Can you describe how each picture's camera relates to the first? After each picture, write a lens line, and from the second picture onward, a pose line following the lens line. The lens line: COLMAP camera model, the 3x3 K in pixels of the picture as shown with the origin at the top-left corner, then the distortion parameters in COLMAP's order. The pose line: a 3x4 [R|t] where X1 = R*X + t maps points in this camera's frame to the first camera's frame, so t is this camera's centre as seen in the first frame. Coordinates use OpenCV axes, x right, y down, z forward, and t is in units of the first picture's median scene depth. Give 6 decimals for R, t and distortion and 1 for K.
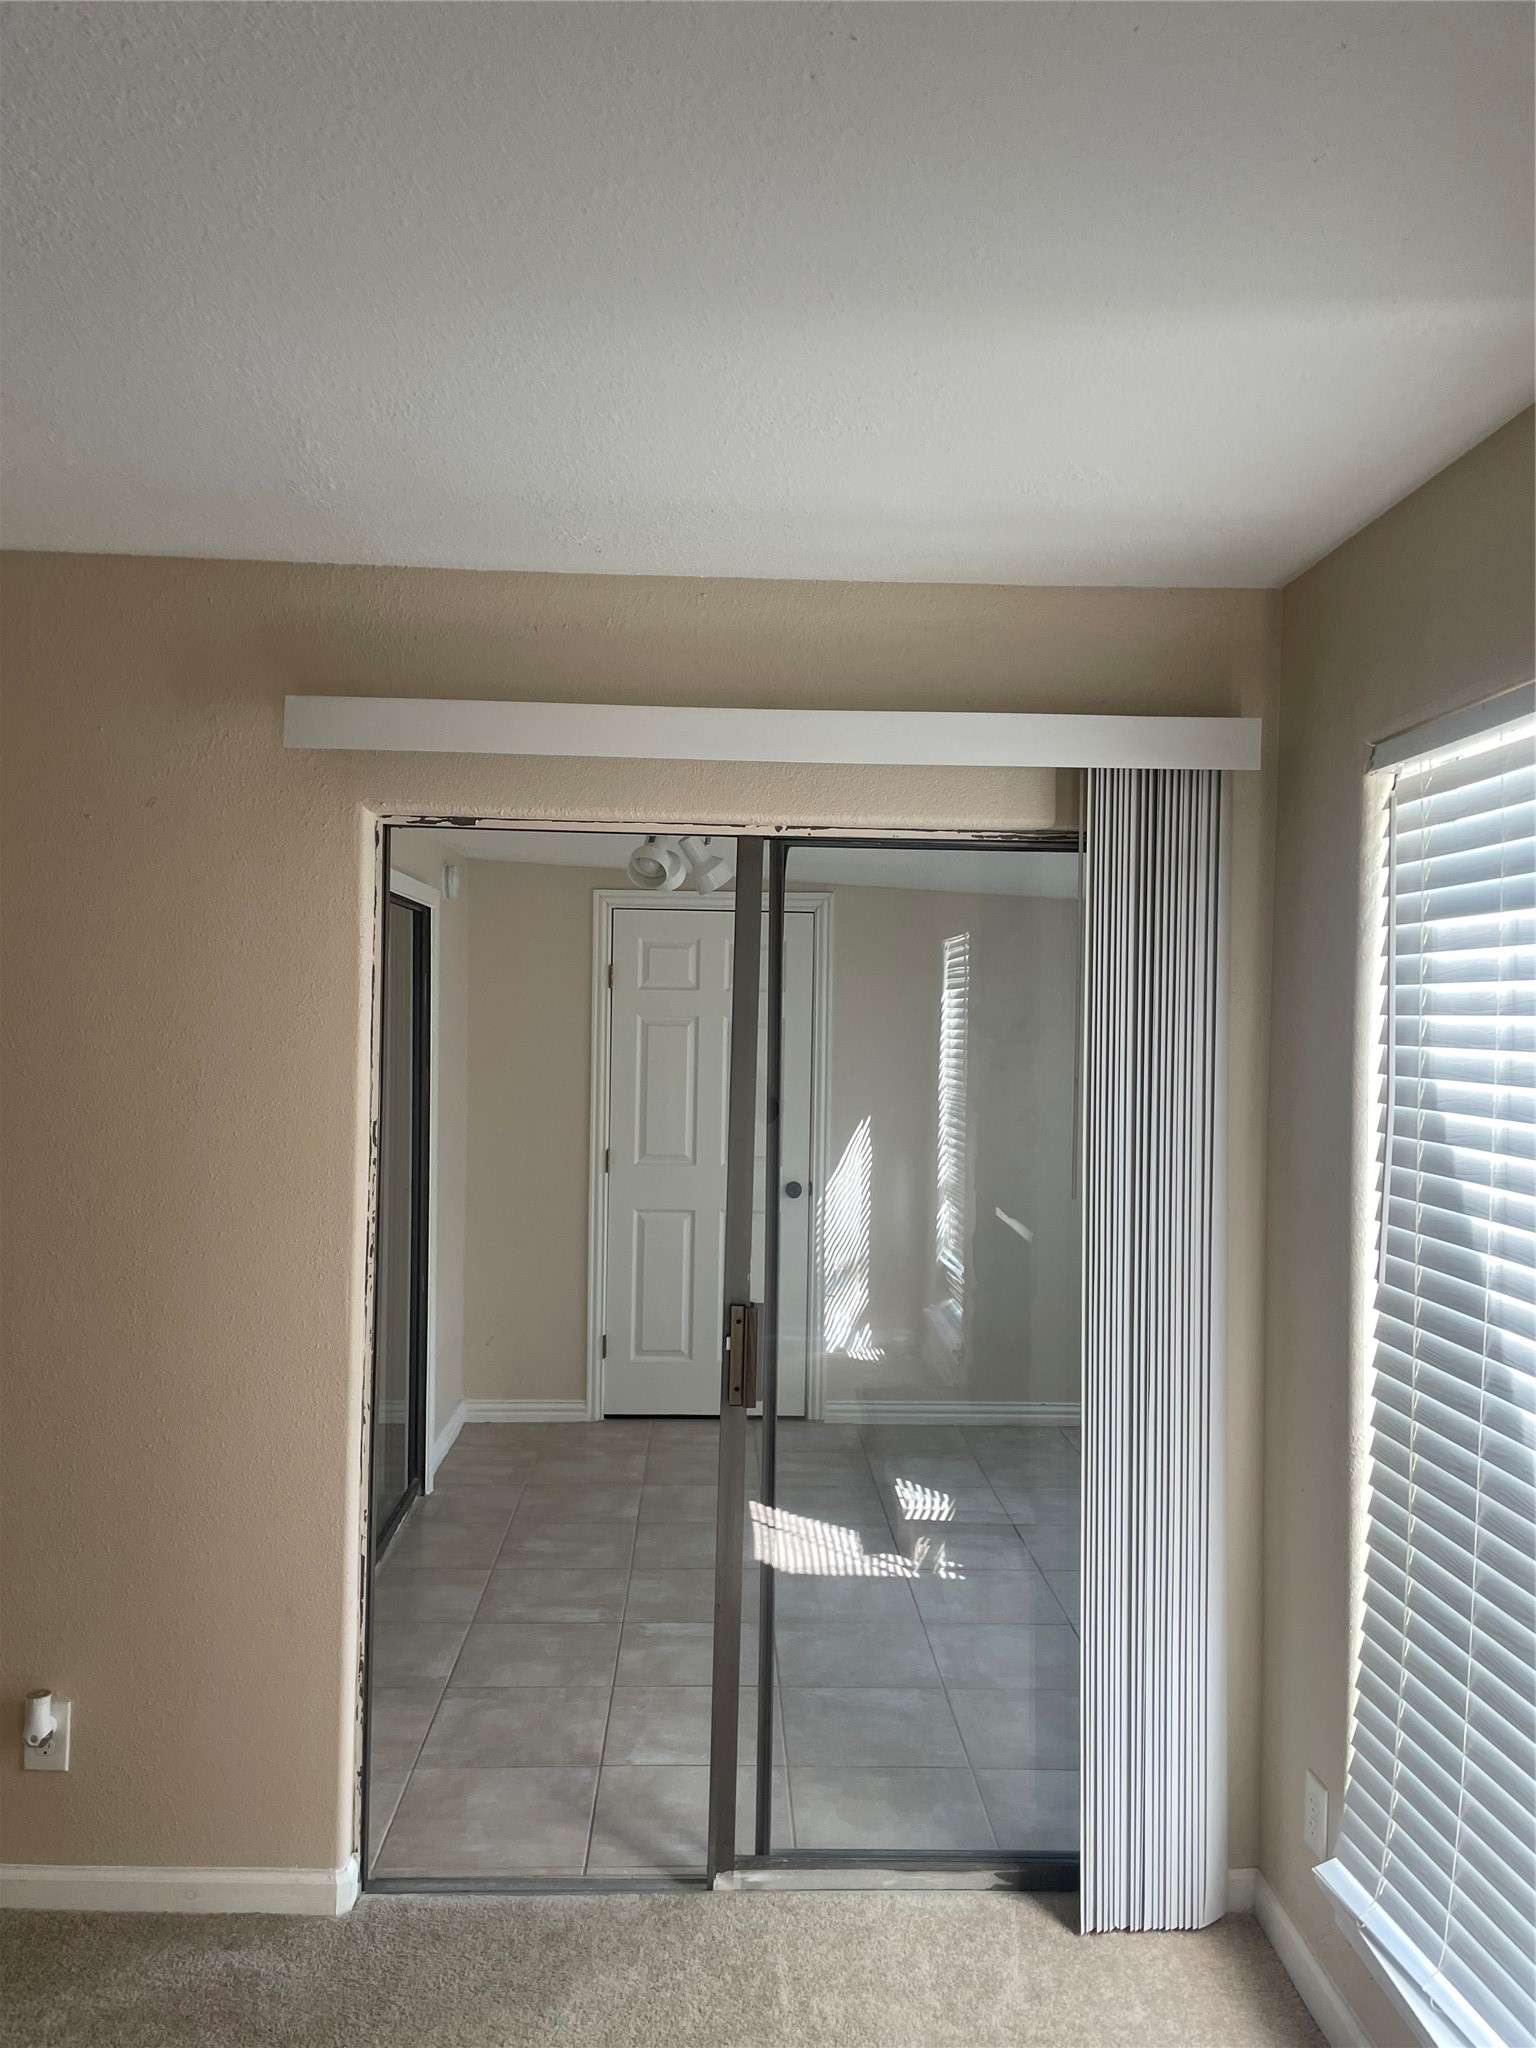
lens RADIAL K [[1534.1, 0, 778.2], [0, 1534.1, 1017.4], [0, 0, 1]] dist [0.118302, -0.147492]
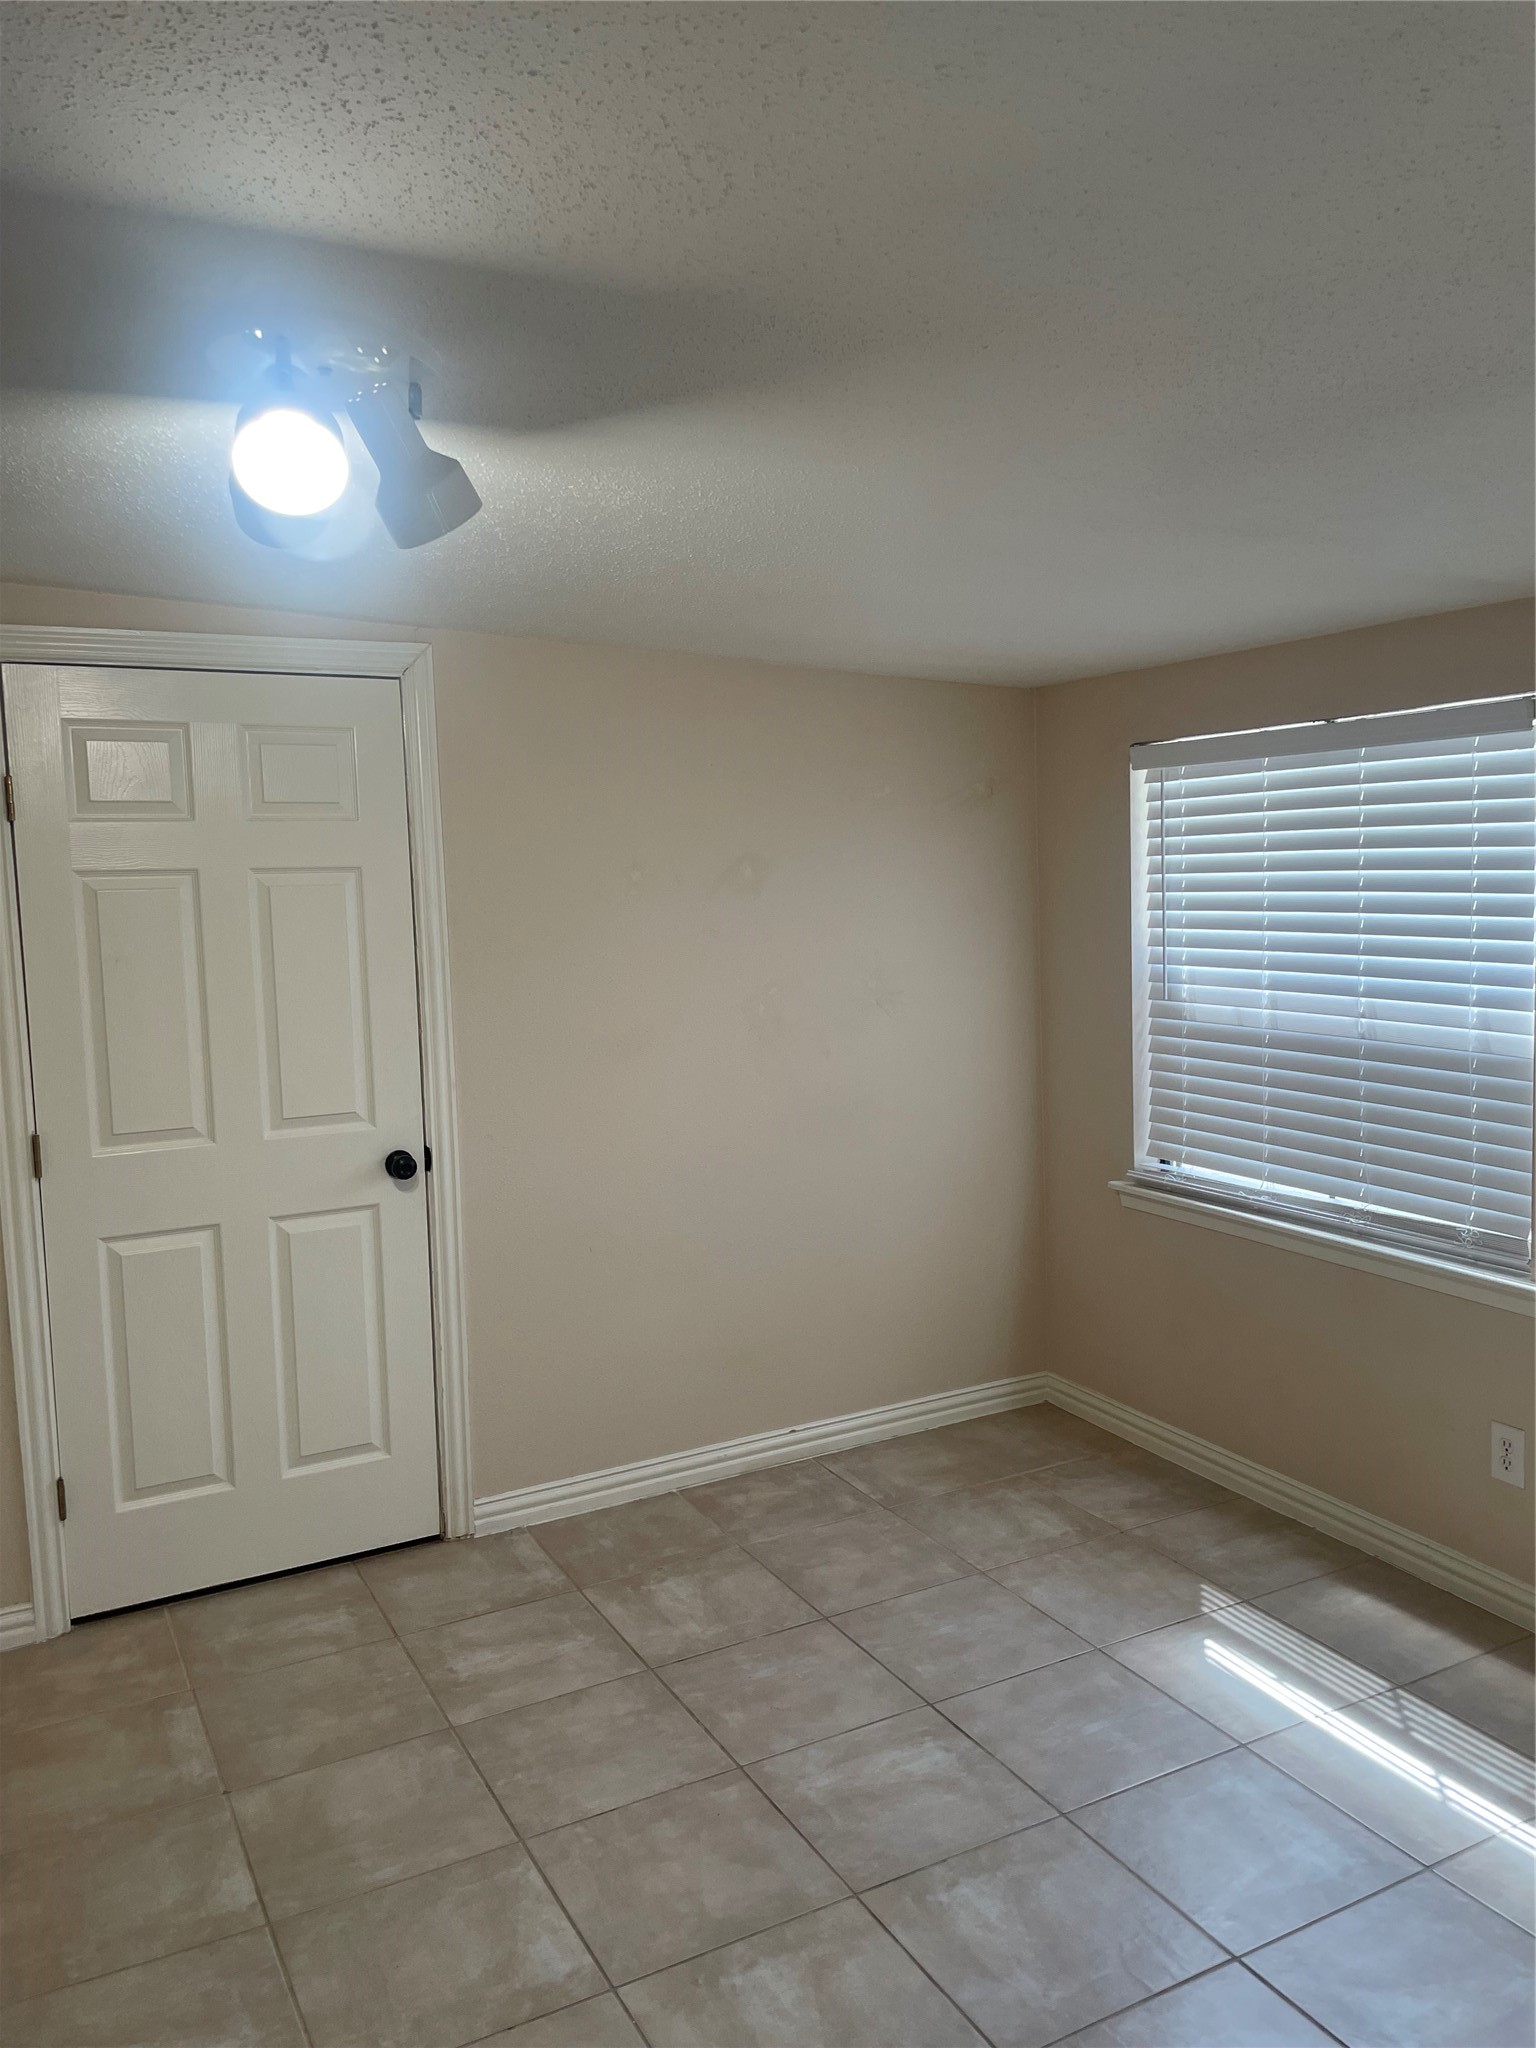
lens RADIAL K [[1534.1, 0, 778.2], [0, 1534.1, 1017.4], [0, 0, 1]] dist [0.118302, -0.147492]
pose [[0.899273, -0.082653, 0.429506, -0.118306], [0.044602, 0.994193, 0.097933, 0.005676], [-0.435107, -0.068912, 0.897738, 0.452982]]
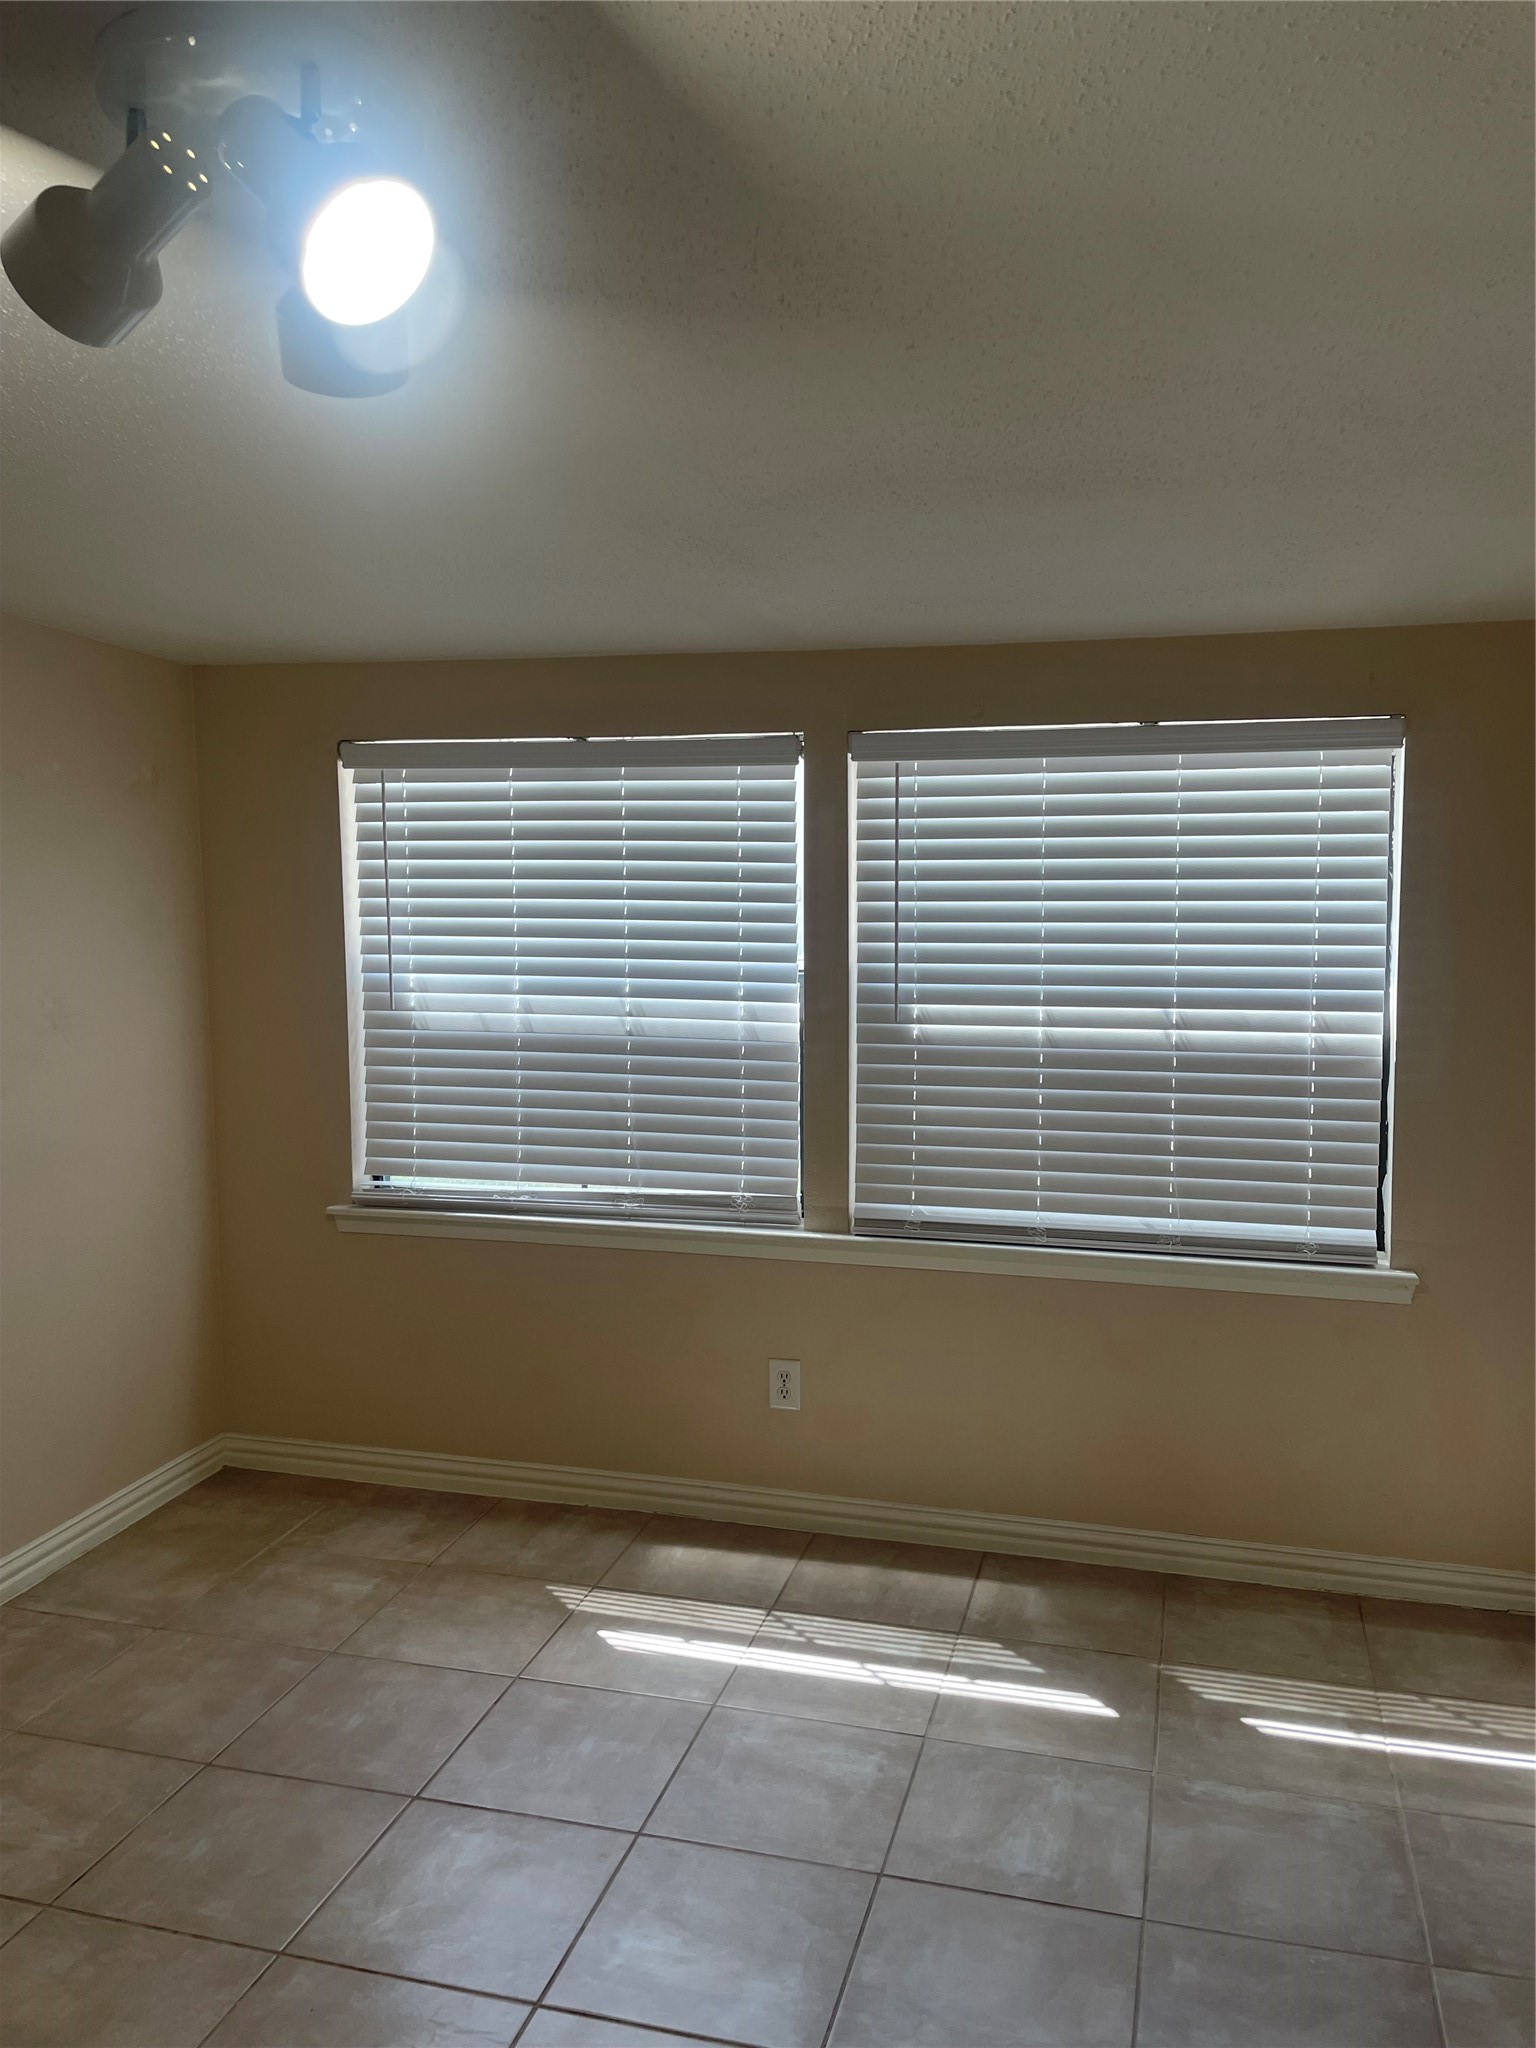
lens RADIAL K [[1534.1, 0, 778.2], [0, 1534.1, 1017.4], [0, 0, 1]] dist [0.118302, -0.147492]
pose [[0.311214, -0.098403, 0.945232, -0.252927], [0.007569, 0.994850, 0.101077, 0.011004], [-0.950310, -0.024302, 0.310356, 0.646130]]
